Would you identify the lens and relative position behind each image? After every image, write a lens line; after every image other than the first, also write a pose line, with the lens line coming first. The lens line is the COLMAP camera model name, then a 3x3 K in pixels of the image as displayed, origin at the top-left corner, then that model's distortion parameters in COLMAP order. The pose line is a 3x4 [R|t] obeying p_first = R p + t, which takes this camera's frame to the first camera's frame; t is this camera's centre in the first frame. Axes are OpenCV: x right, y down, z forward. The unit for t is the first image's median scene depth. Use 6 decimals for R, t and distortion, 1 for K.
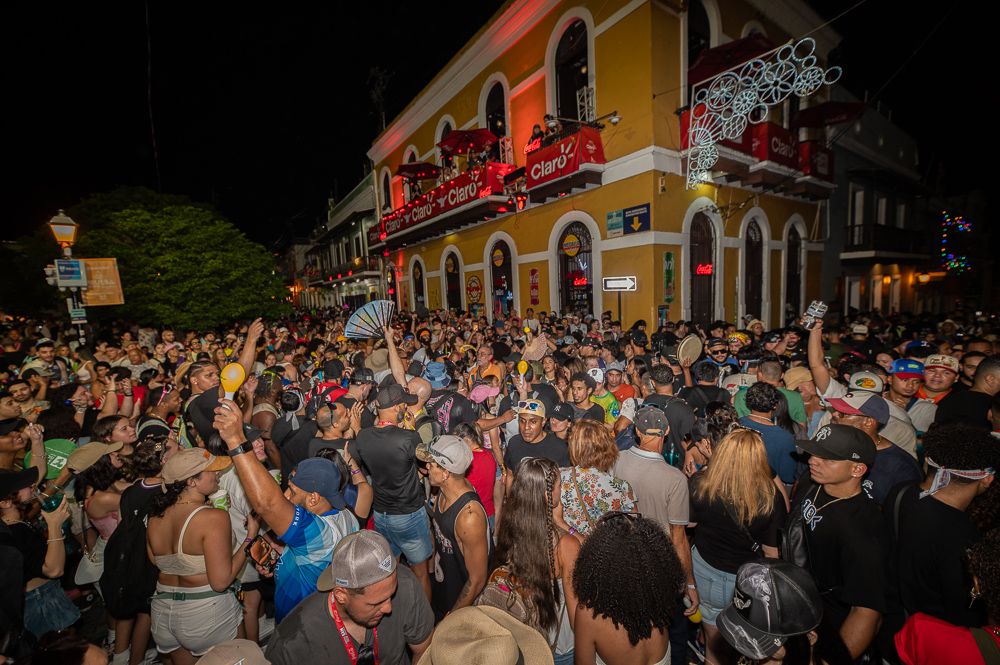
lens RADIAL K [[400.3, 0, 499.5], [0, 400.3, 333.5], [0, 0, 1]] dist [-0.001590, -0.000239]
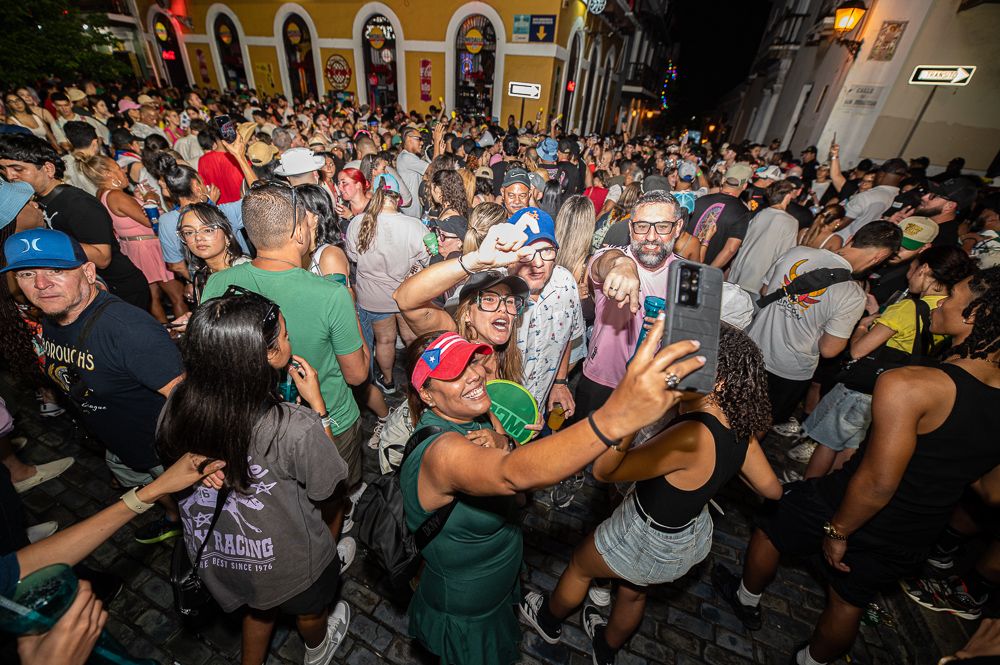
lens RADIAL K [[400.3, 0, 500.0], [0, 400.3, 333.3], [0, 0, 1]] dist [-0.001590, -0.000239]
pose [[0.835389, -0.175031, 0.521047, -0.420242], [-0.059082, 0.913859, 0.401710, 0.053543], [-0.546475, -0.366368, 0.753086, -0.113642]]
